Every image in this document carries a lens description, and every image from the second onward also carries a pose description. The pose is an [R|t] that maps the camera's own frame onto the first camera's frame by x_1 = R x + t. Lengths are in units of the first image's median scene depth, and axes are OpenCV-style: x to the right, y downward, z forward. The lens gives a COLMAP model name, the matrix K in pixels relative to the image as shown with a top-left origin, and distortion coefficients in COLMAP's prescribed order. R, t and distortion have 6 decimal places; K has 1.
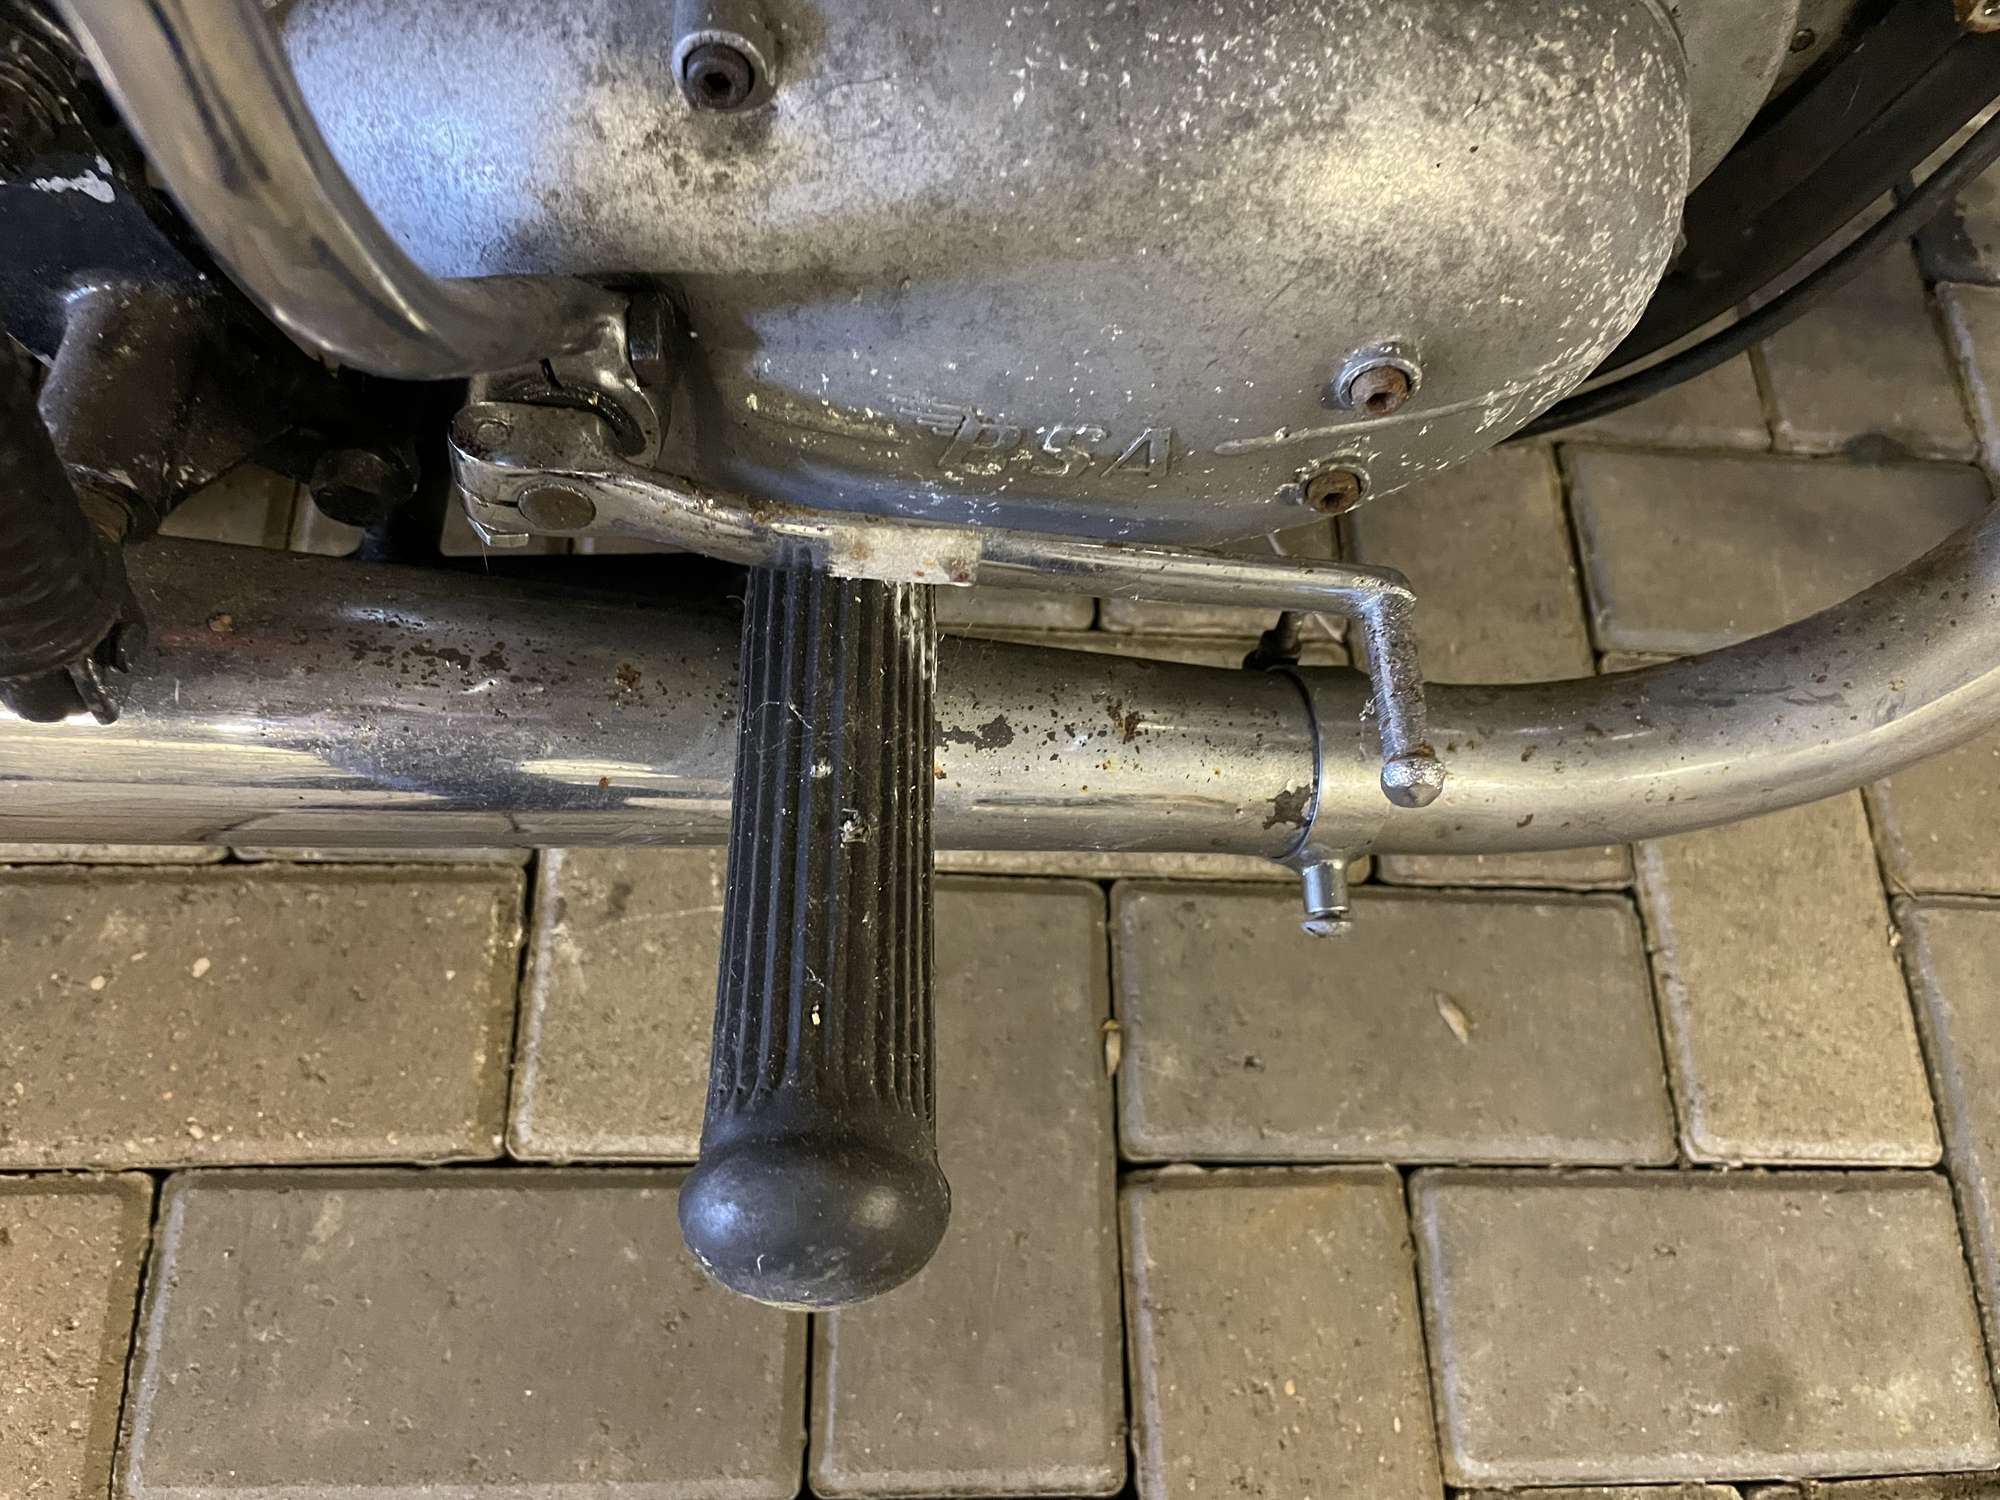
lens RADIAL K [[1546.8, 0, 1002.5], [0, 1546.8, 760.8], [0, 0, 1]] dist [0.079868, -0.127840]
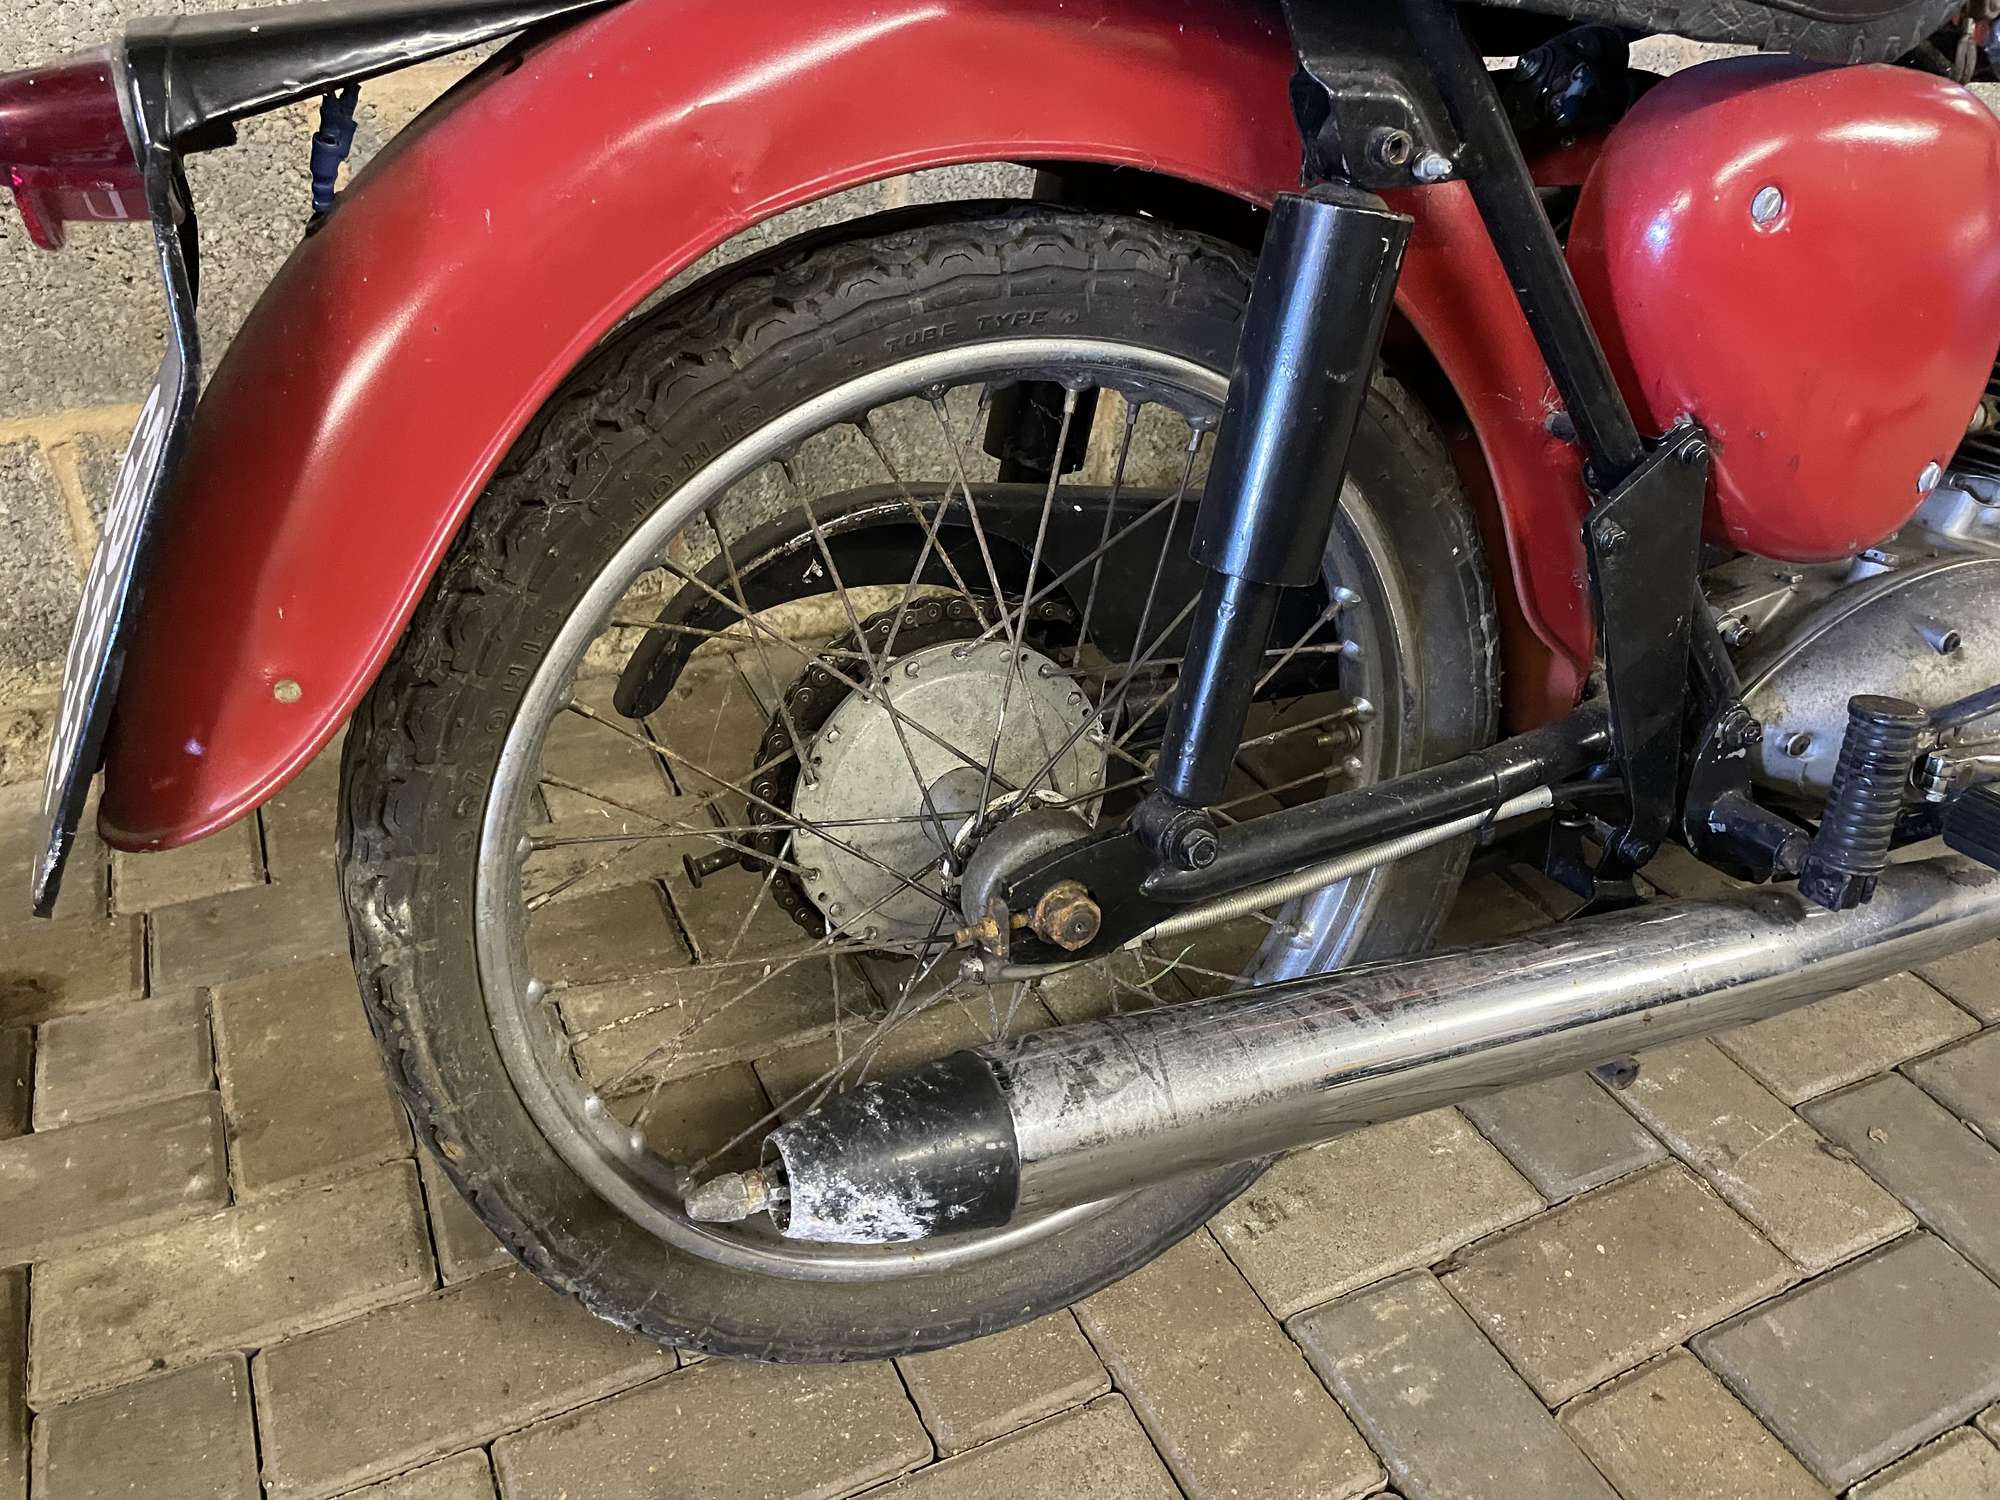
lens RADIAL K [[1546.8, 0, 991.5], [0, 1546.8, 713.0], [0, 0, 1]] dist [0.079868, -0.127840]
pose [[0.906749, -0.272613, 0.321696, -2.906450], [0.404886, 0.775987, -0.483644, 0.448441], [-0.117784, 0.568794, 0.814003, -1.330640]]
